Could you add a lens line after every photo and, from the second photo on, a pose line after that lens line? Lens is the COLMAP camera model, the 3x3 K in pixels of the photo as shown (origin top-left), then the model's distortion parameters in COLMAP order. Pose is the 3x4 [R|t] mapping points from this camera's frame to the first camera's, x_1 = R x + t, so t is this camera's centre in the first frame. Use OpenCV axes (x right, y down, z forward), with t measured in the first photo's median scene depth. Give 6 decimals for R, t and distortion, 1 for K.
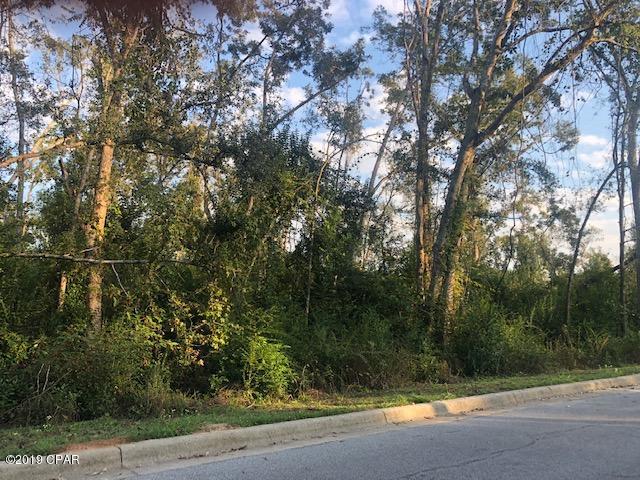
lens RADIAL K [[515.8, 0, 320.0], [0, 515.8, 240.0], [0, 0, 1]] dist [0.000554, 0.008213]
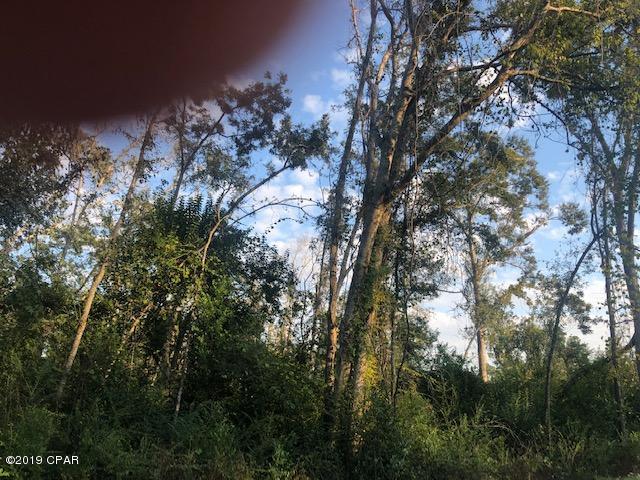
lens RADIAL K [[525.5, 0, 320.0], [0, 525.5, 240.0], [0, 0, 1]] dist [0.012601, 0.002431]
pose [[0.999303, -0.014204, -0.034510, 0.104099], [0.007894, 0.984267, -0.176514, 0.013166], [0.036474, 0.176118, 0.983693, 0.078122]]
